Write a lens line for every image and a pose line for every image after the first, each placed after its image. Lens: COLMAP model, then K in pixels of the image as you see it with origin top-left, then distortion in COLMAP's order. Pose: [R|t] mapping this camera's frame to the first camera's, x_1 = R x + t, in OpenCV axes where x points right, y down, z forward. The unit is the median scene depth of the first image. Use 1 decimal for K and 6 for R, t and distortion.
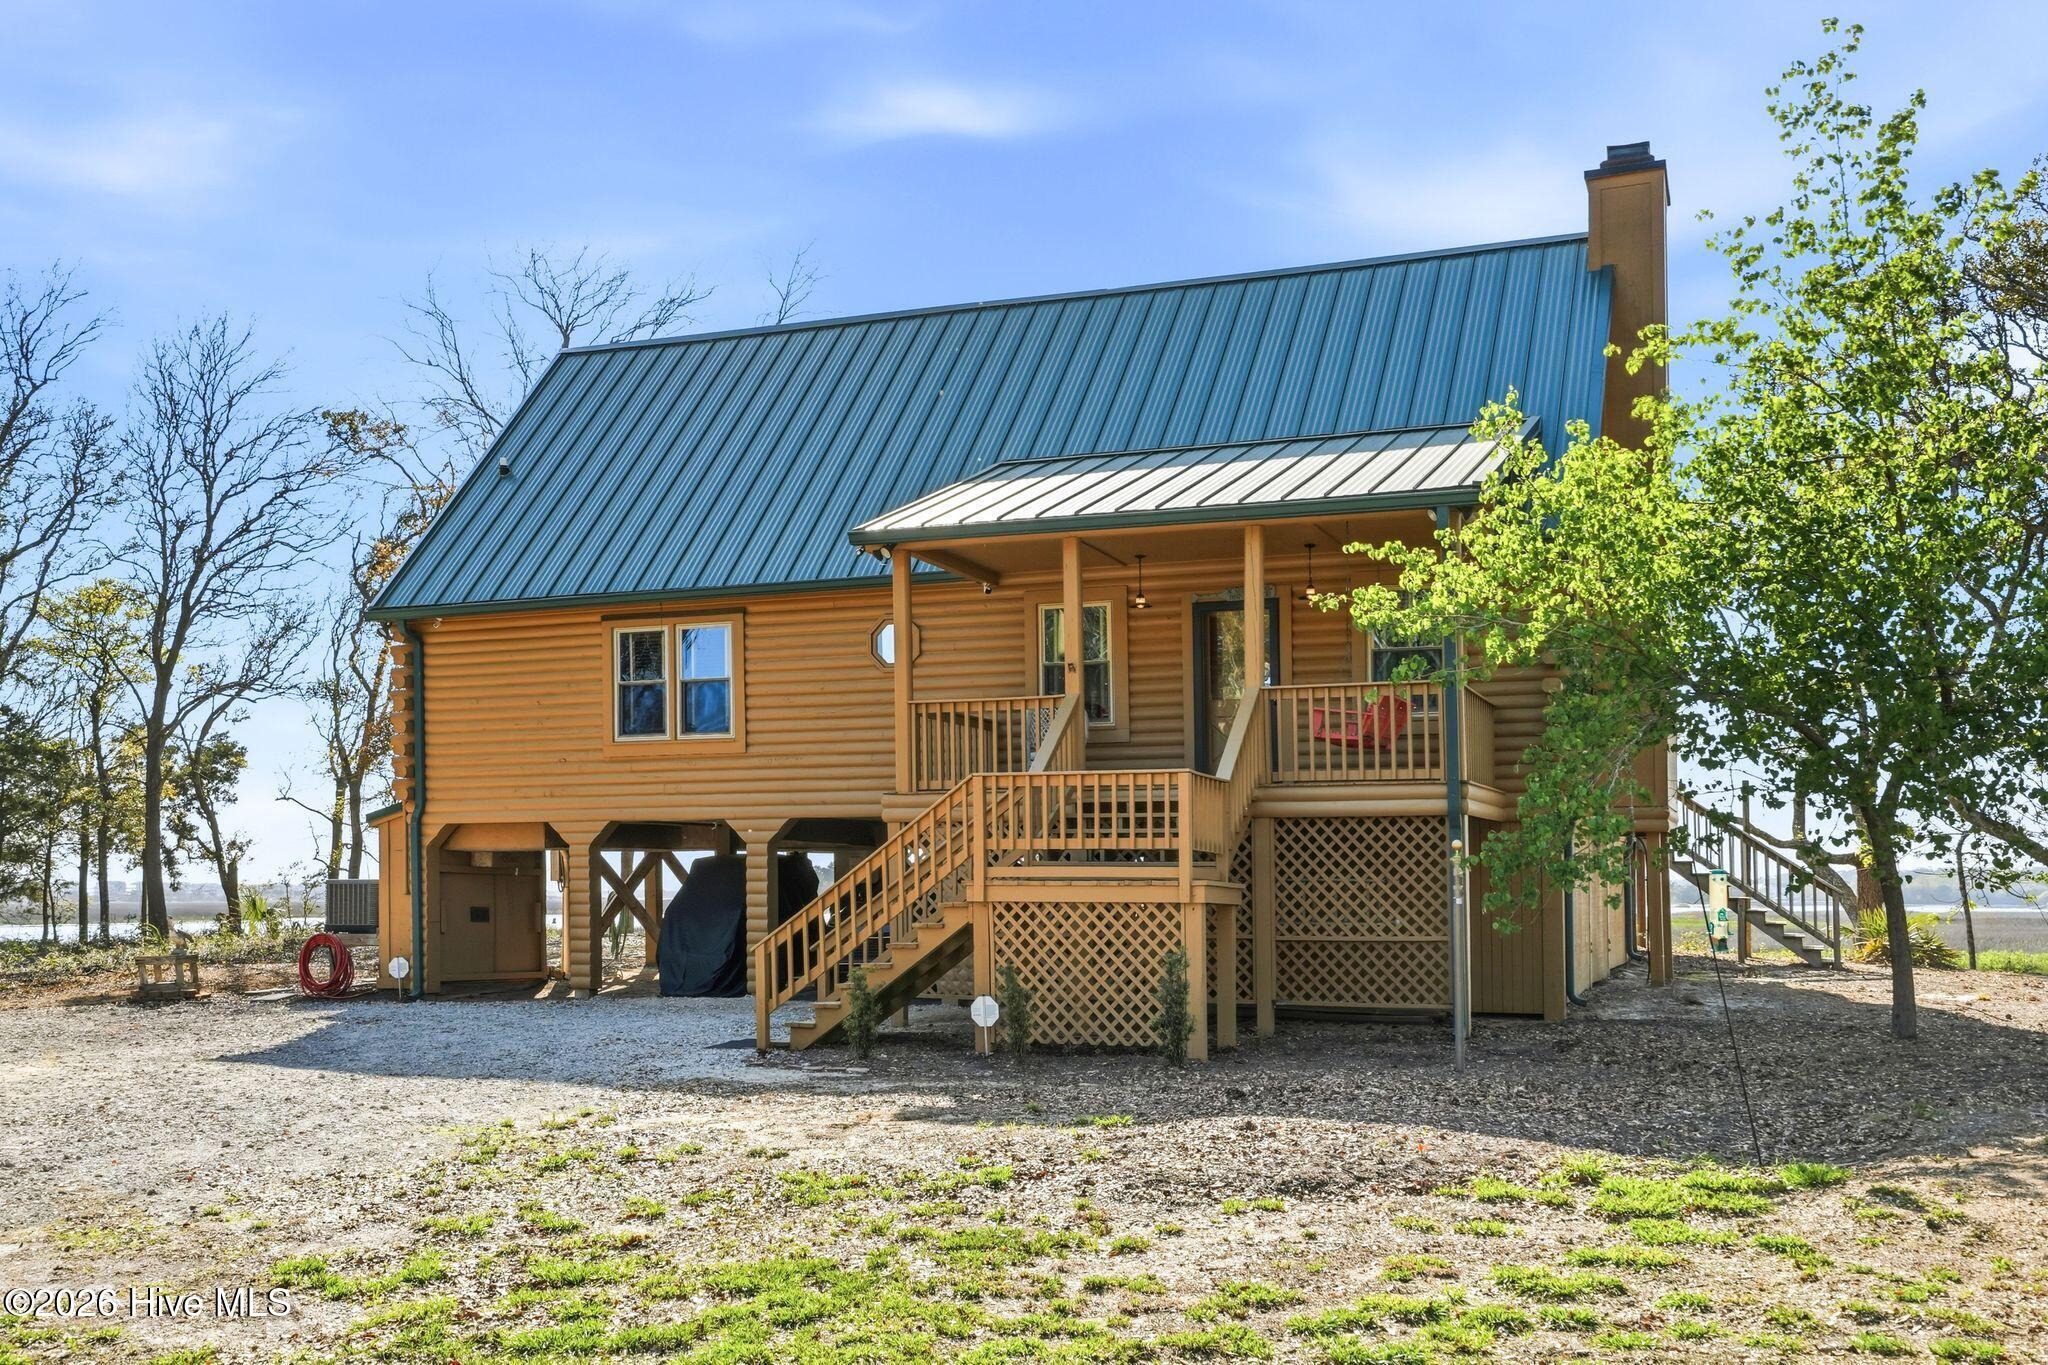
lens RADIAL K [[1778.4, 0, 1024.0], [0, 1778.4, 715.9], [0, 0, 1]] dist [0.004301, 0.000862]
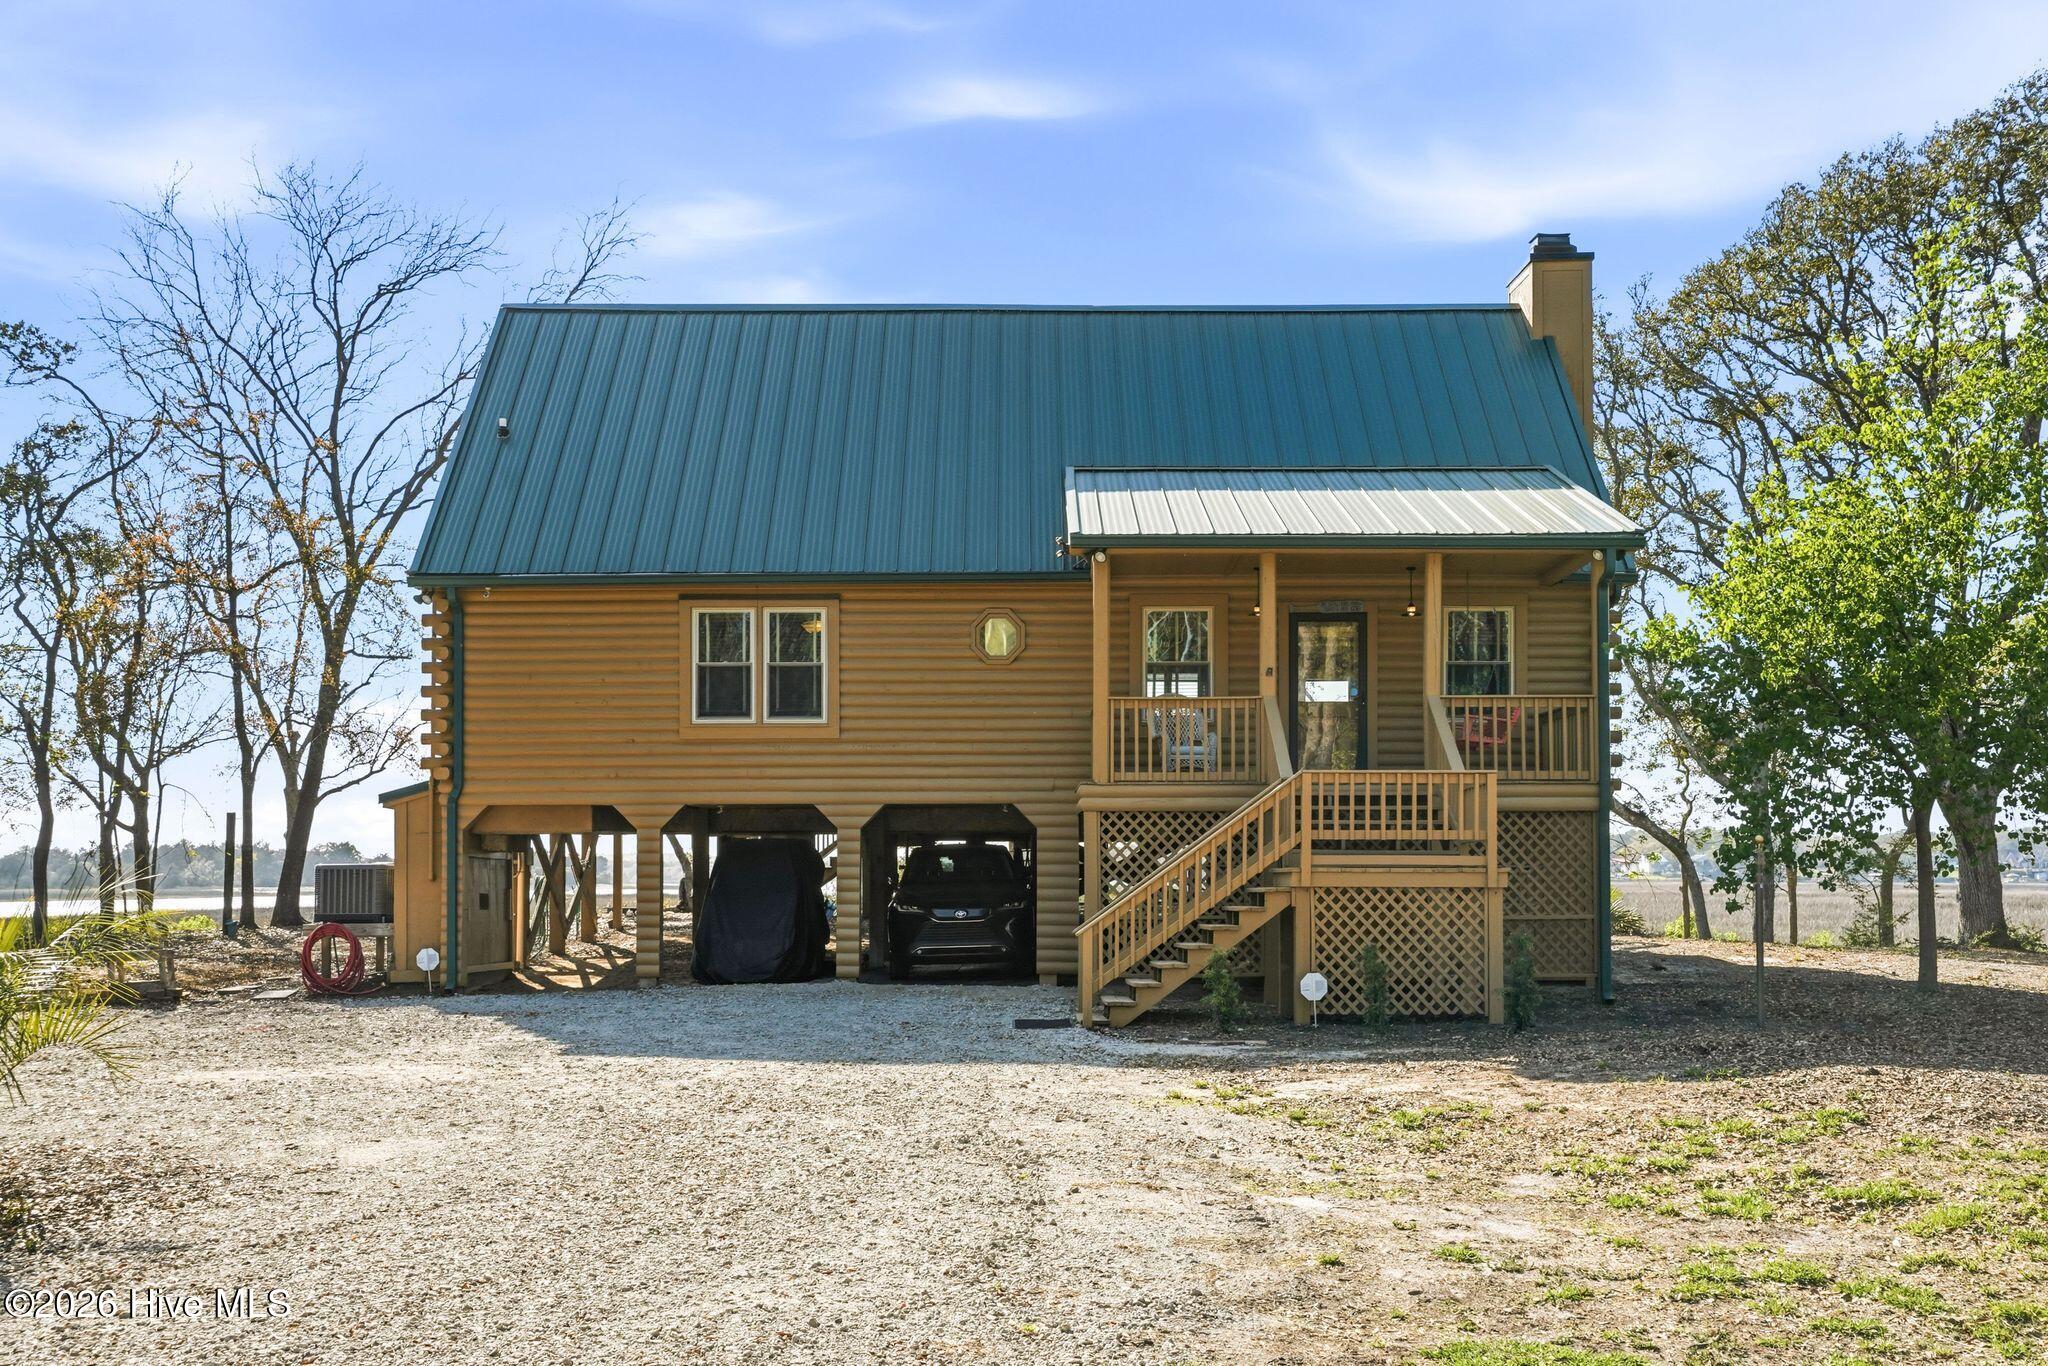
lens RADIAL K [[1778.0, 0, 1024.0], [0, 1778.0, 683.0], [0, 0, 1]] dist [0.027834, 0.006451]
pose [[0.940747, 0.034028, 0.337397, -0.399611], [-0.031715, 0.999420, -0.012366, -0.001549], [-0.337622, 0.000933, 0.941281, 0.016436]]
